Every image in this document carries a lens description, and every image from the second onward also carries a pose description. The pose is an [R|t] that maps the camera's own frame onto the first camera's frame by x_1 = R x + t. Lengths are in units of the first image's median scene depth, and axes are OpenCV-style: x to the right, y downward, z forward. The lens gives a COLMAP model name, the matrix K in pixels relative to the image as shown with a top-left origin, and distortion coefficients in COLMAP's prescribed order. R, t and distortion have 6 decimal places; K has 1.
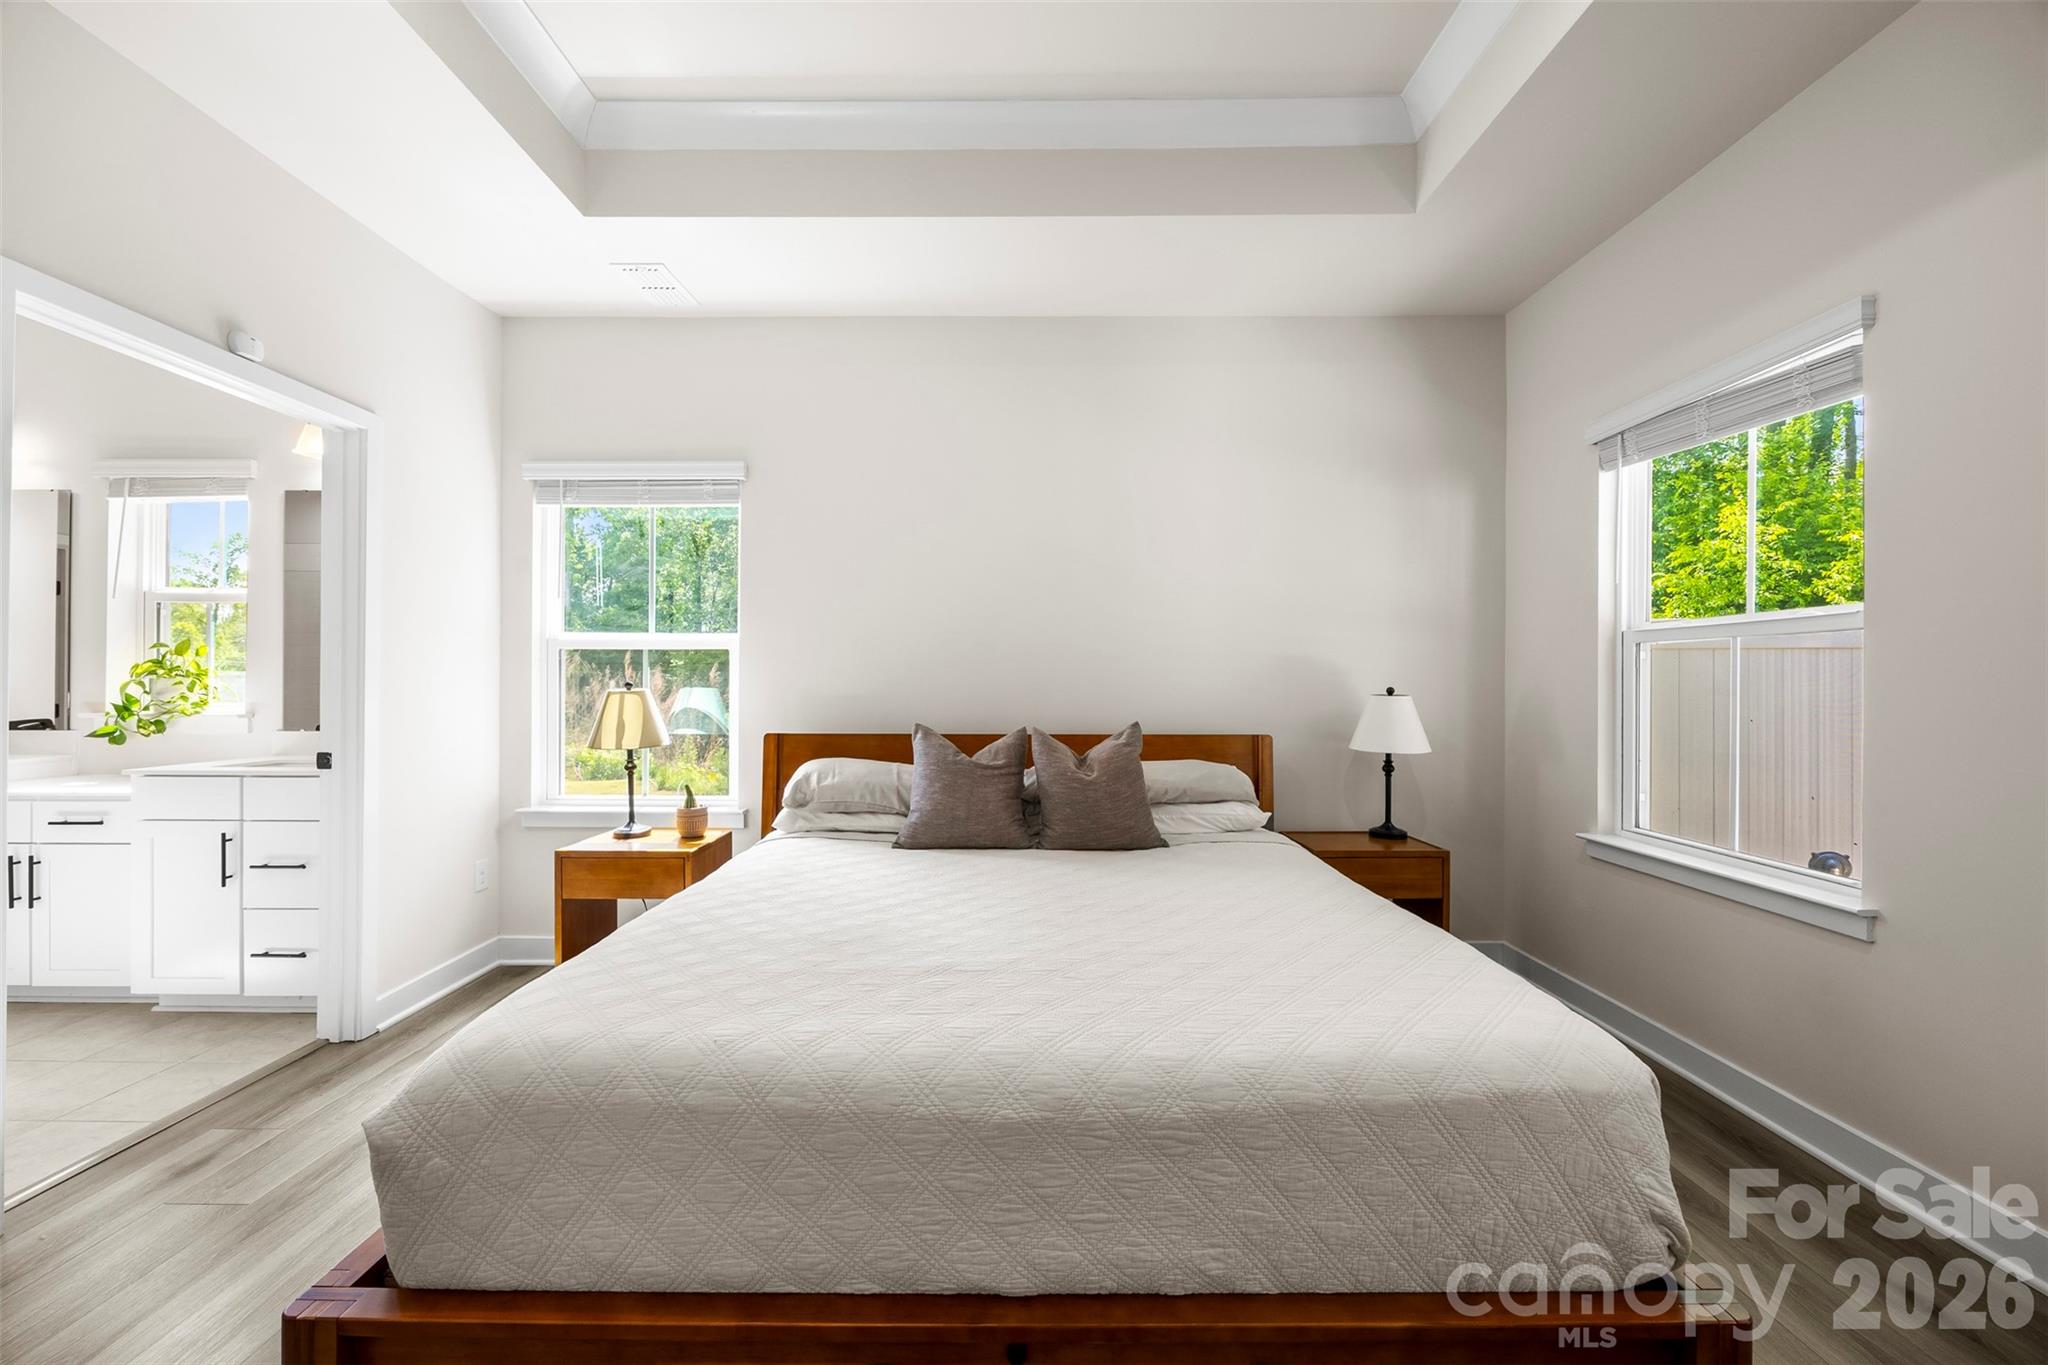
lens RADIAL K [[789.4, 0, 1020.3], [0, 789.4, 686.7], [0, 0, 1]] dist [-0.002186, -0.000847]
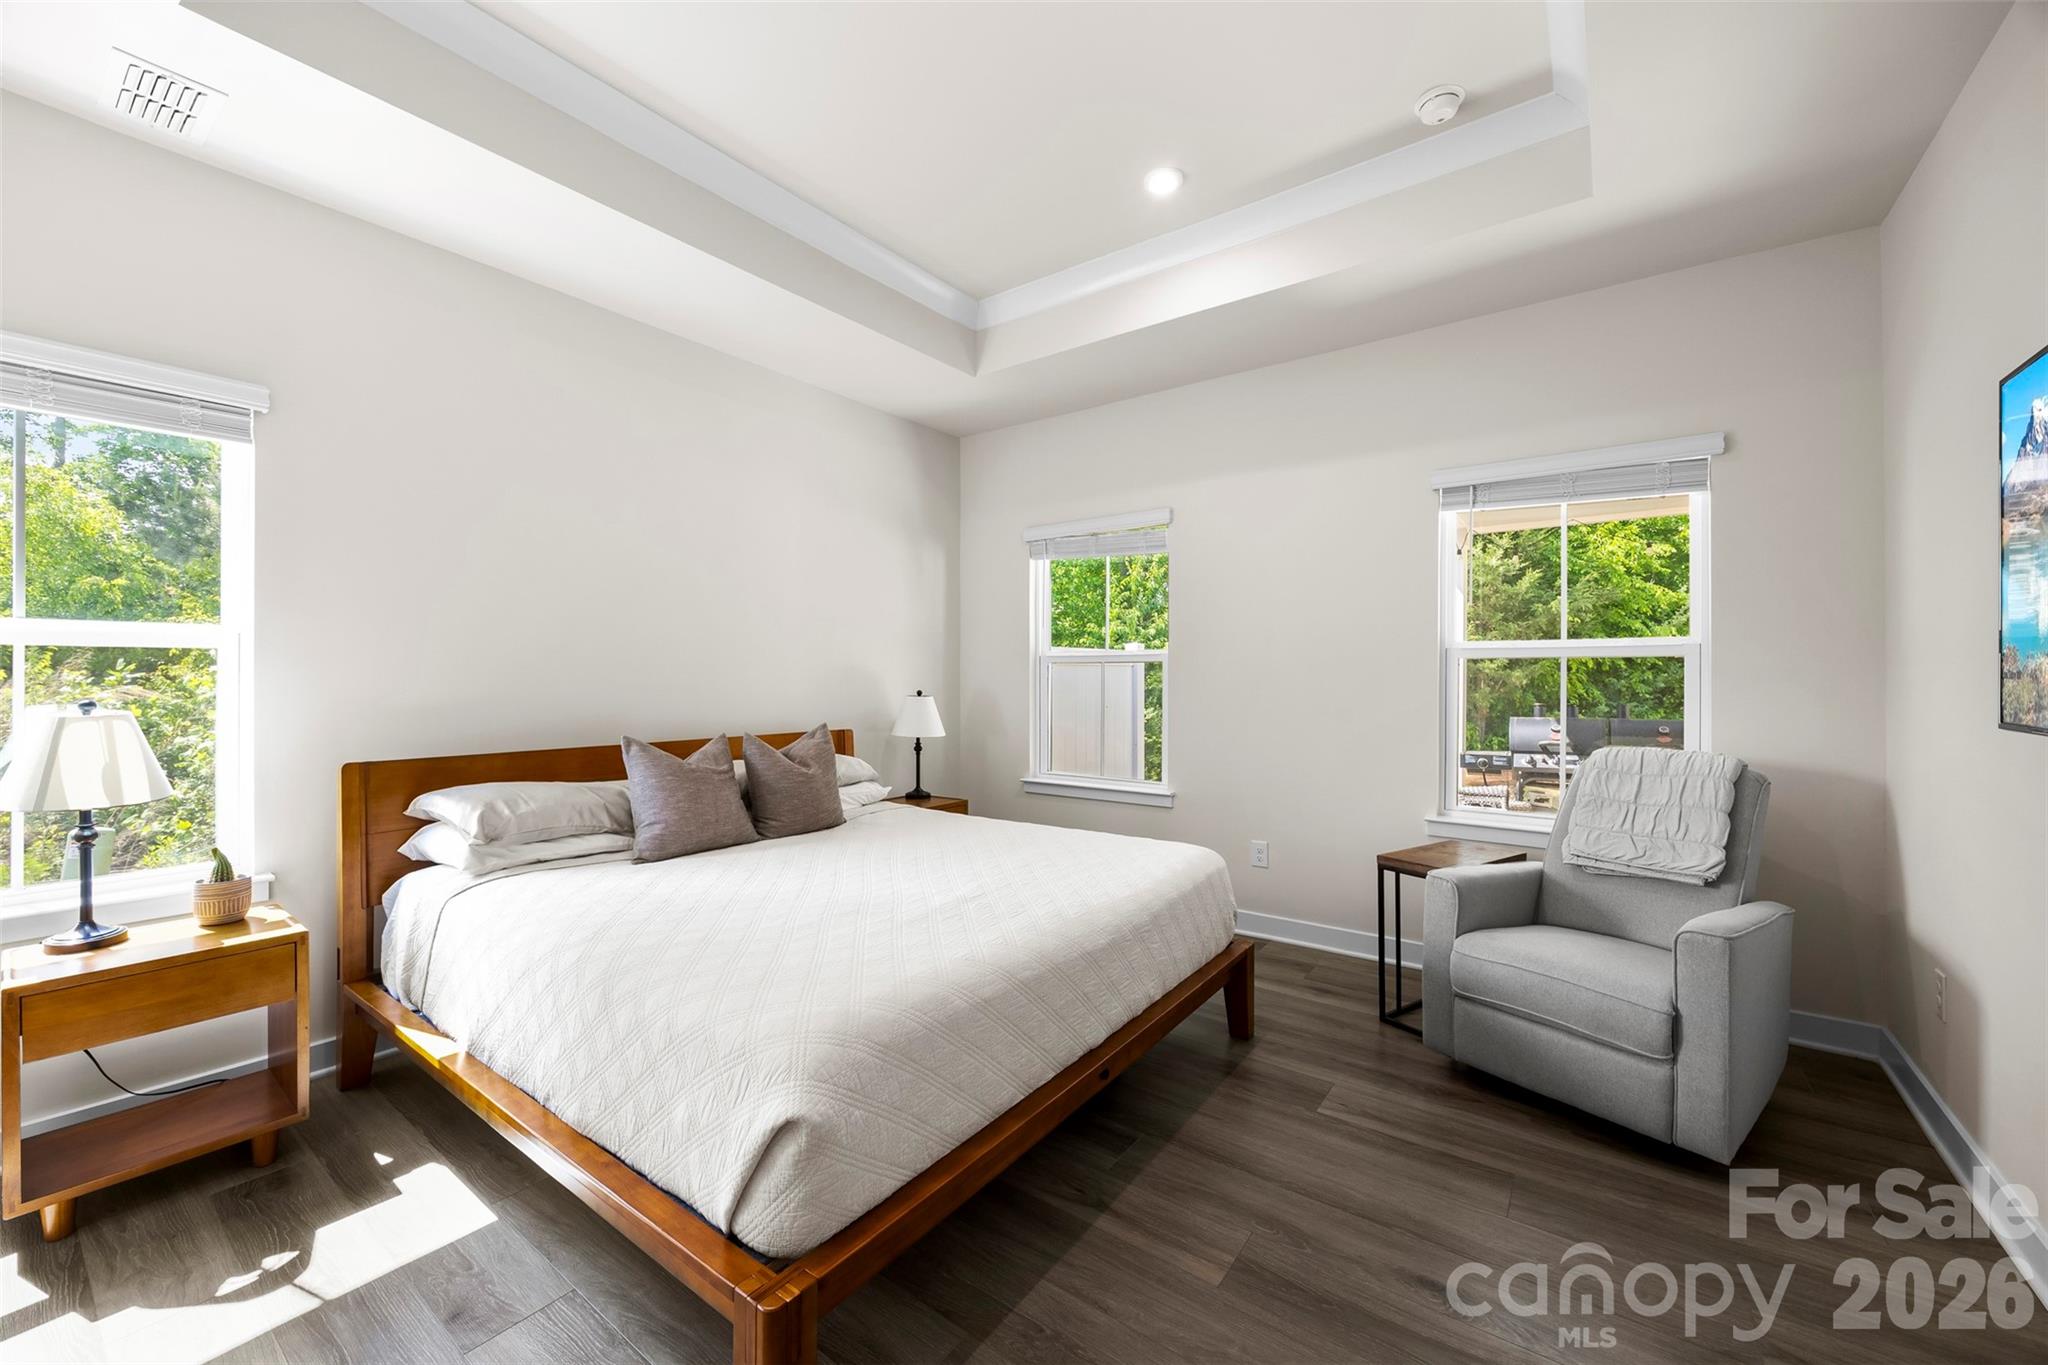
lens RADIAL K [[789.4, 0, 1016.0], [0, 789.4, 679.8], [0, 0, 1]] dist [-0.002186, -0.000847]
pose [[0.591970, -0.003780, 0.805951, -0.644289], [0.004093, 0.999990, 0.001683, -0.022852], [-0.805950, 0.002302, 0.591979, 0.040174]]
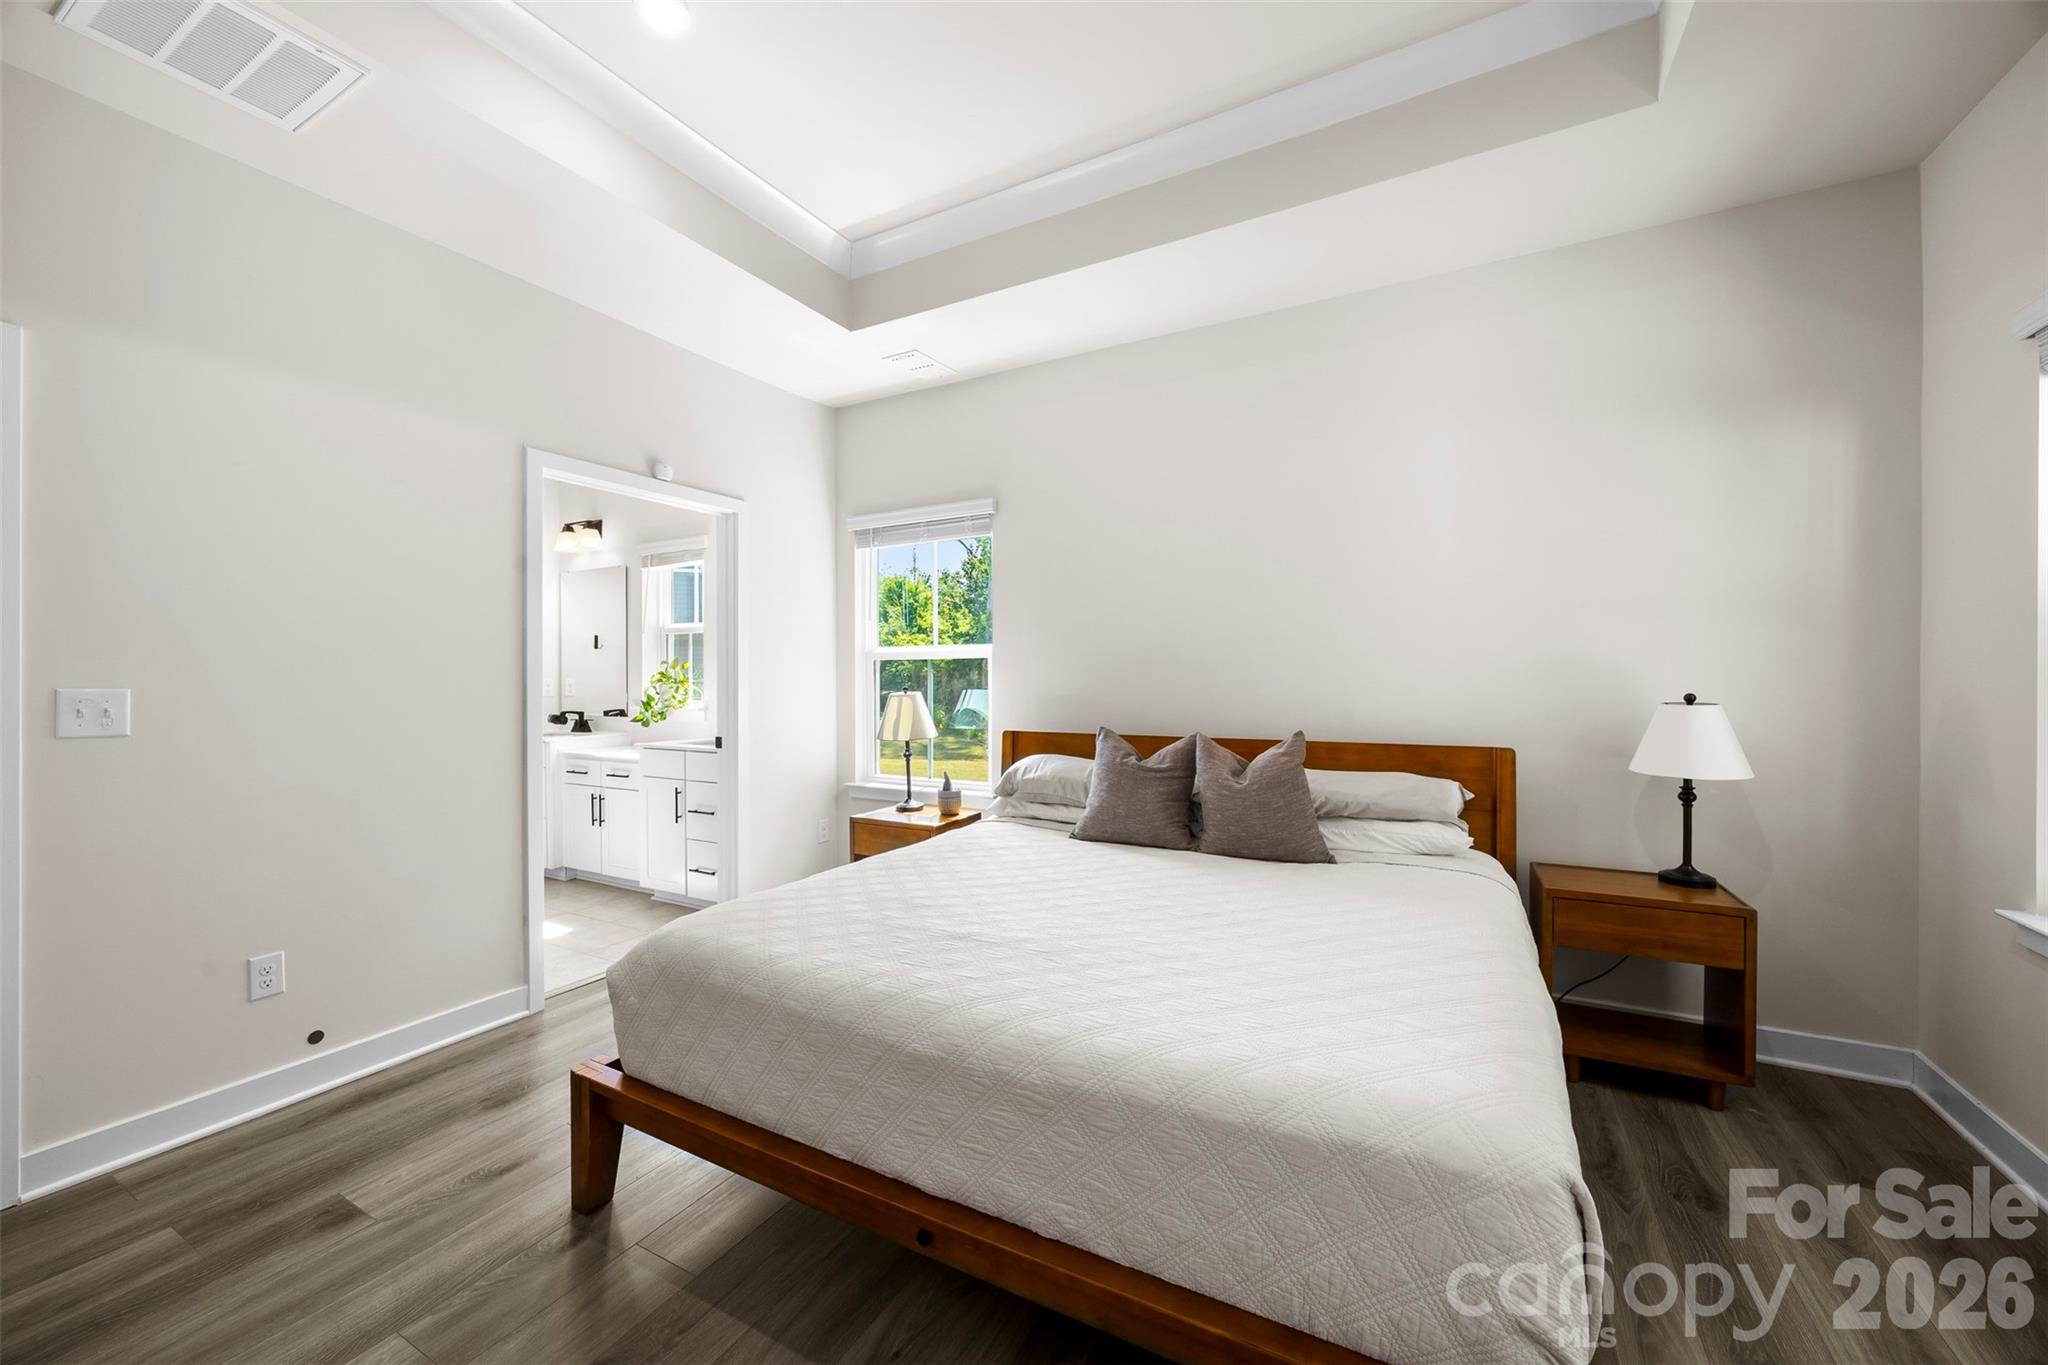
lens RADIAL K [[789.4, 0, 1016.5], [0, 789.4, 683.3], [0, 0, 1]] dist [-0.002186, -0.000847]
pose [[0.874251, -0.002120, -0.485470, 0.305305], [0.006060, 0.999960, 0.006546, -0.021776], [0.485437, -0.008665, 0.874229, -0.012338]]
